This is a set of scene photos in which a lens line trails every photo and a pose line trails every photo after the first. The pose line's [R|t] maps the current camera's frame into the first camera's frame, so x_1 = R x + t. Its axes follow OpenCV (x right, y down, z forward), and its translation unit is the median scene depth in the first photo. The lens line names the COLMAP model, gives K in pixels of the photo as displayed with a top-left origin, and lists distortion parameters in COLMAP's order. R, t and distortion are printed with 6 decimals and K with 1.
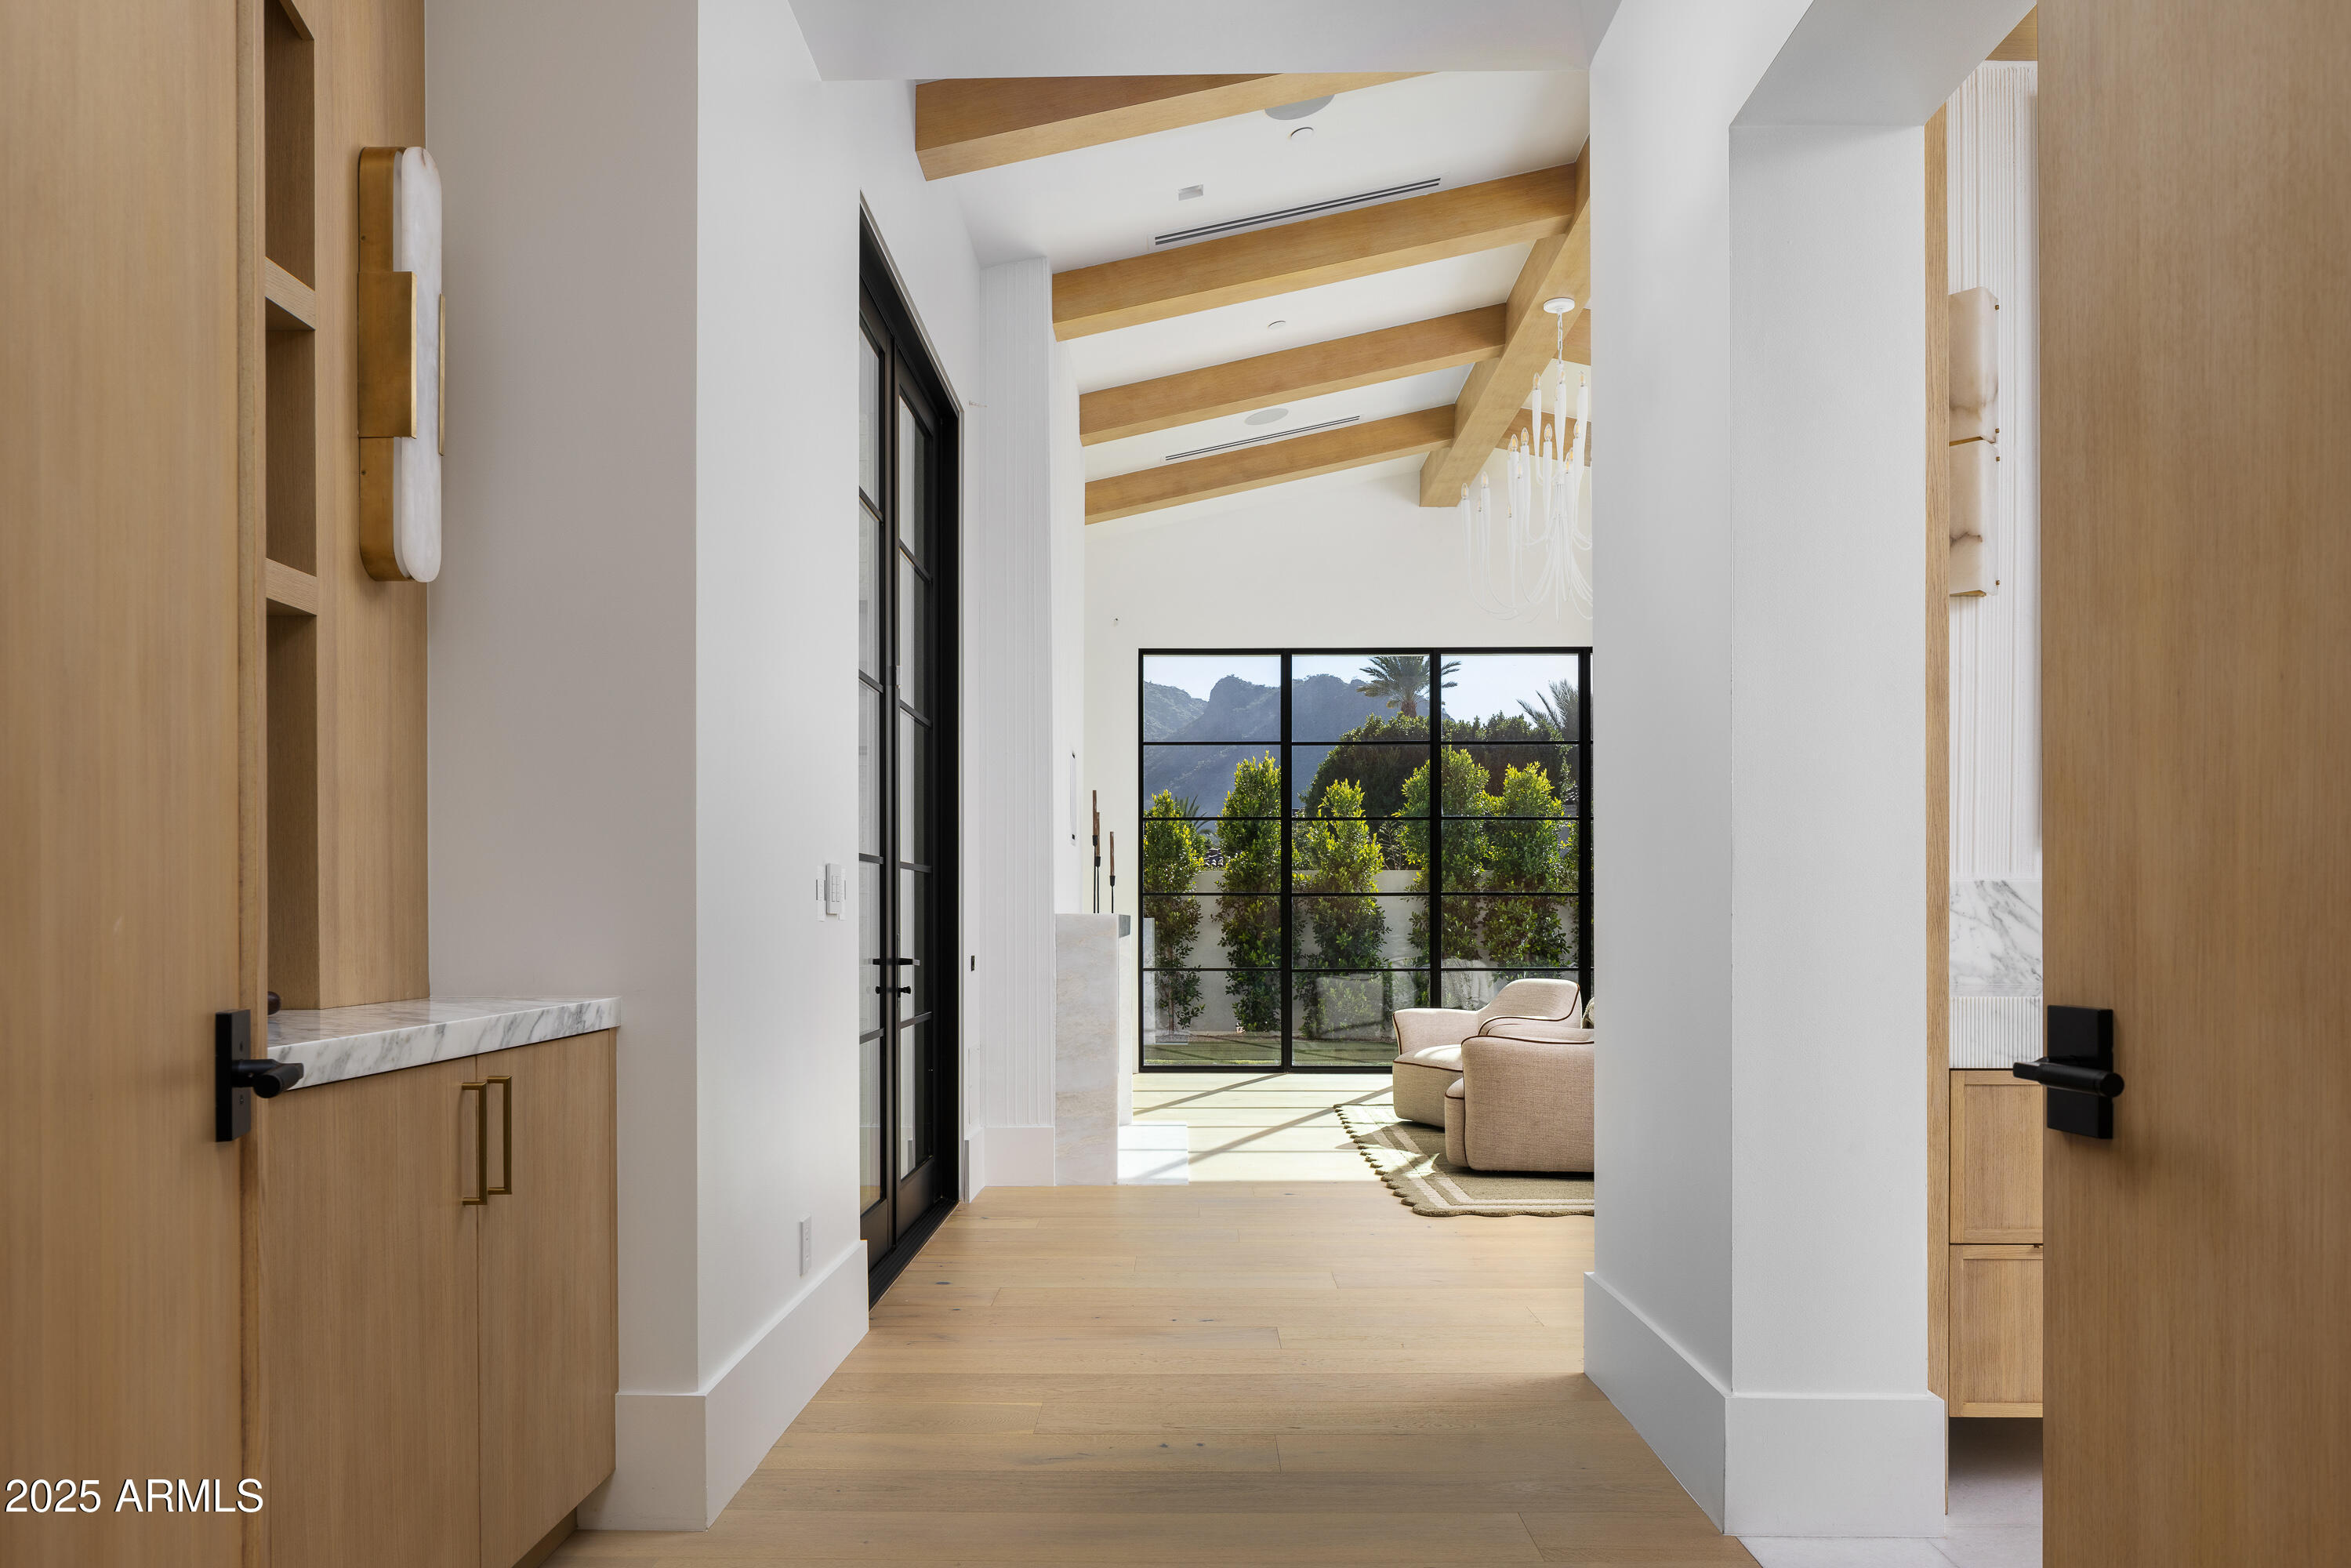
lens RADIAL K [[1643.1, 0, 1167.5], [0, 1643.1, 981.9], [0, 0, 1]] dist [-0.007207, 0.000963]
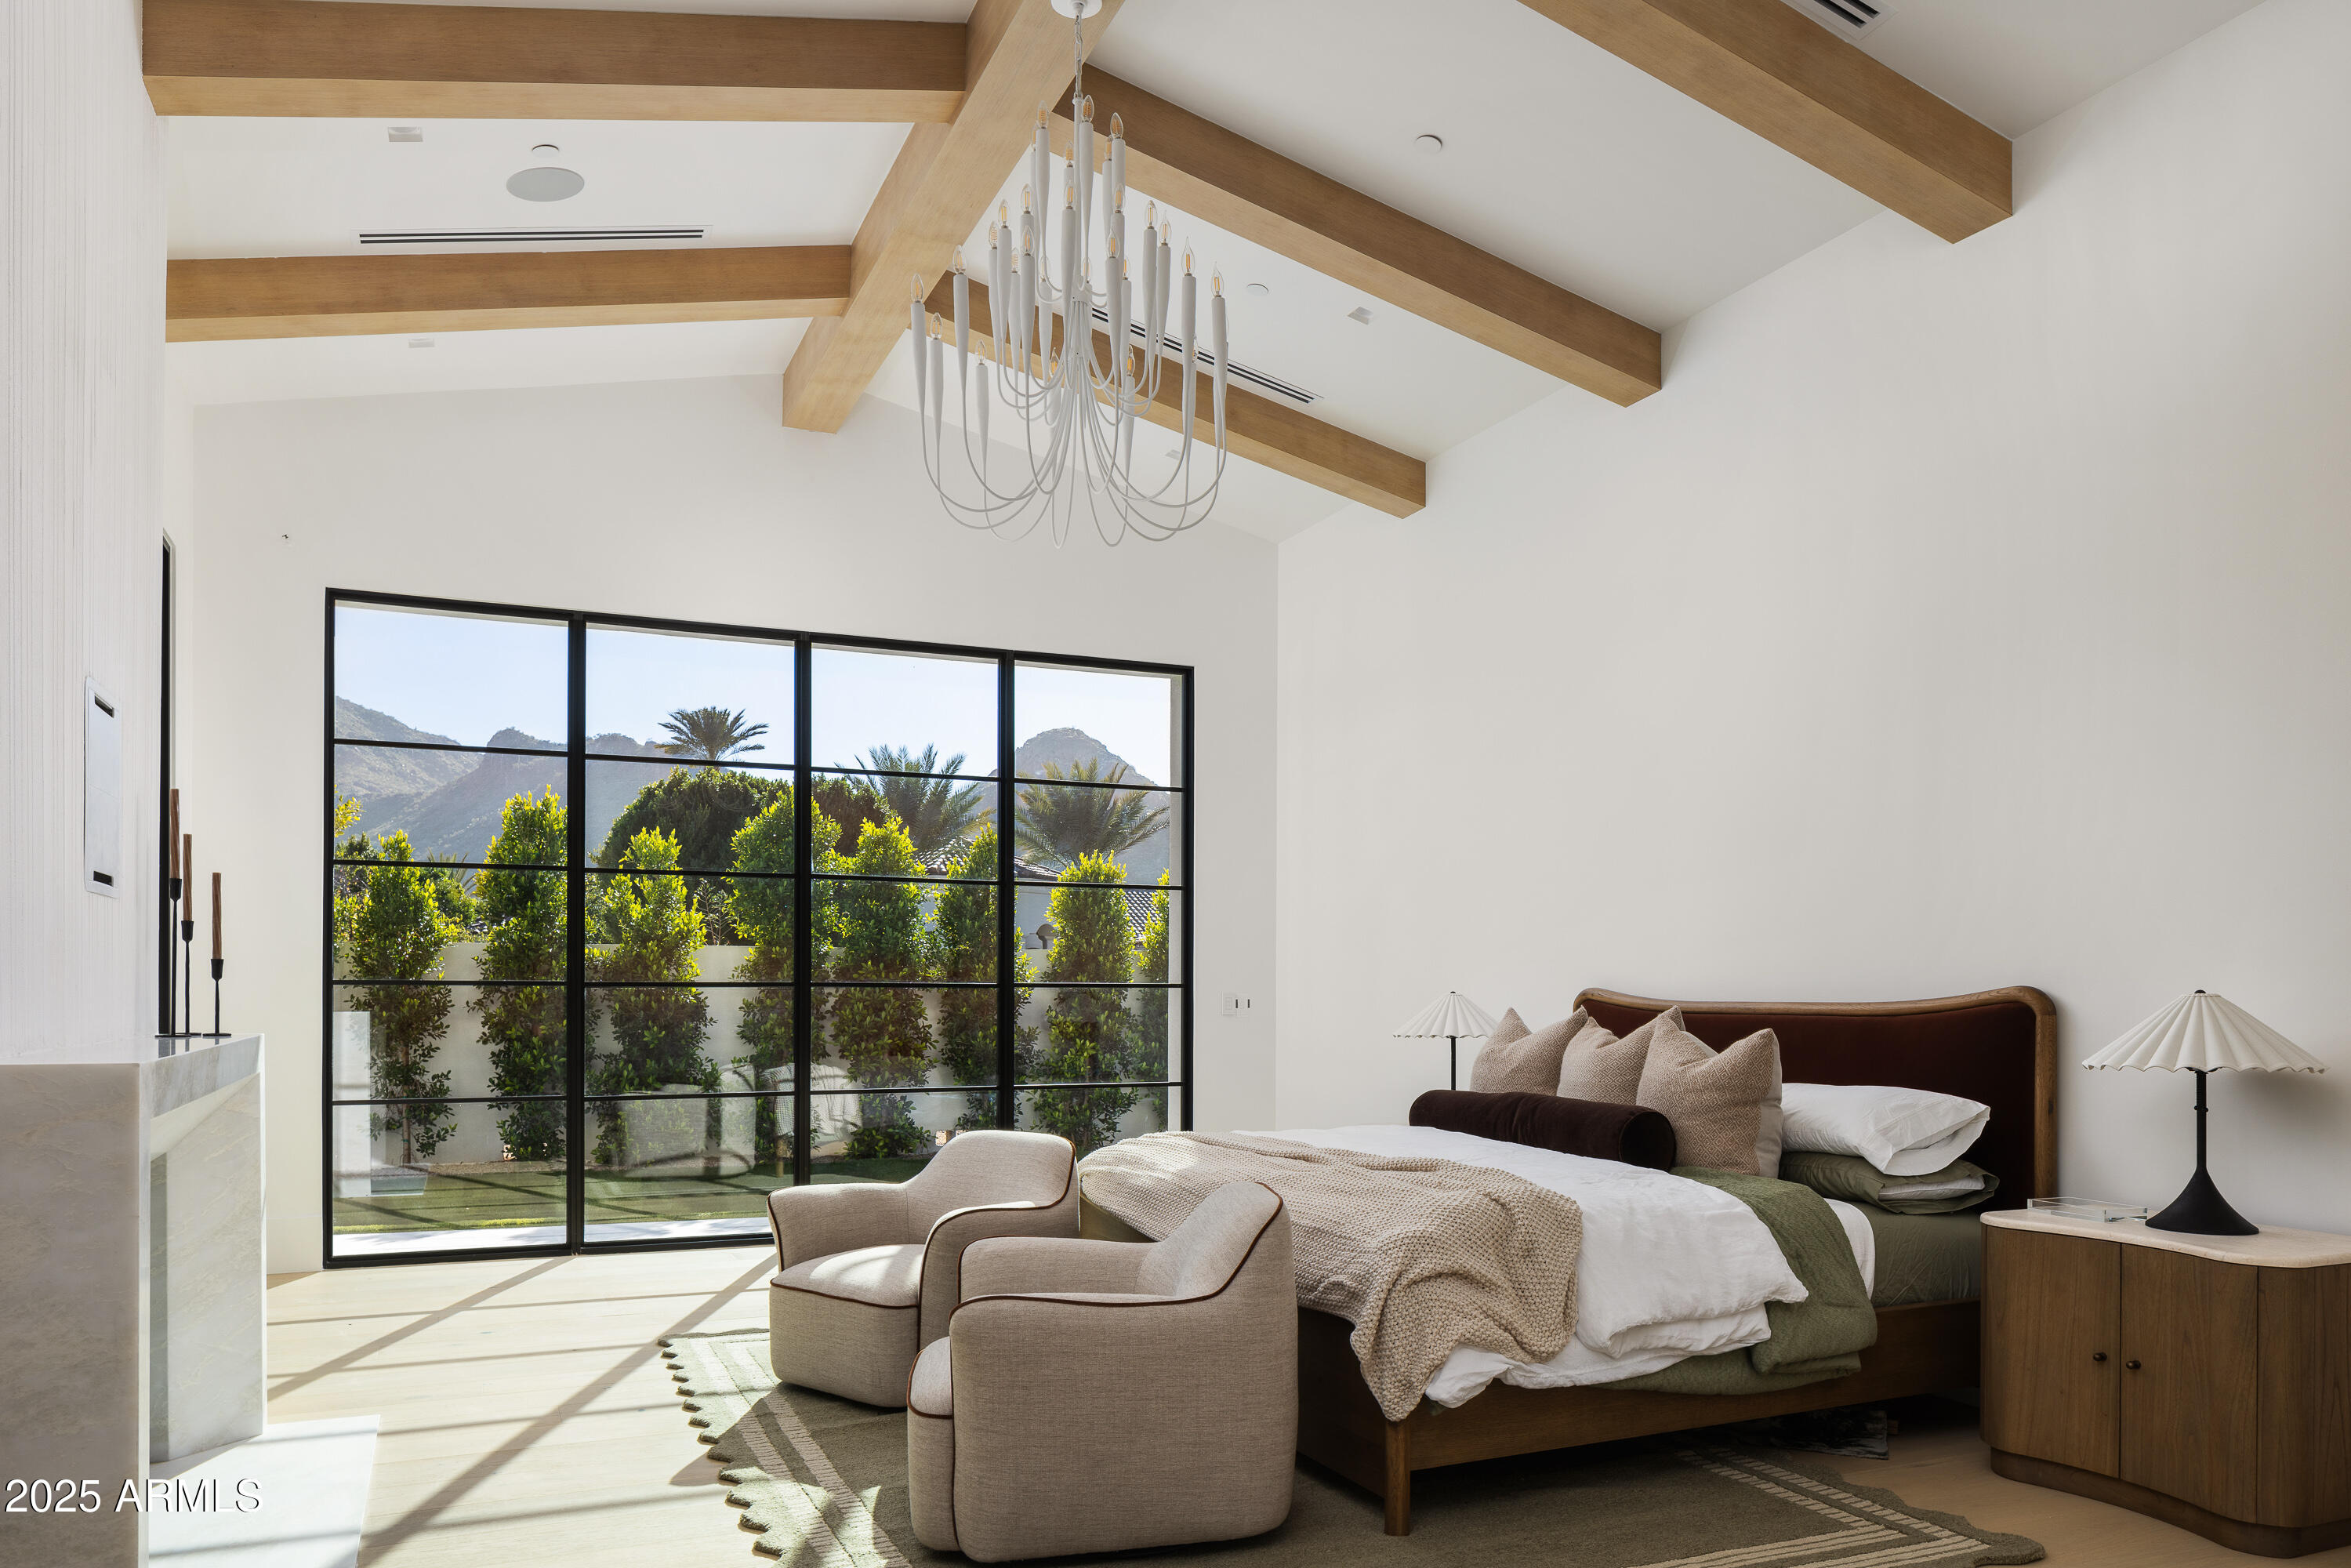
lens RADIAL K [[1643.1, 0, 1167.5], [0, 1643.1, 981.9], [0, 0, 1]] dist [-0.007207, 0.000963]
pose [[0.913295, 0.006857, 0.407241, 0.014013], [0.010947, 0.999084, -0.041373, -0.016151], [-0.407152, 0.042244, 0.912383, 0.201959]]
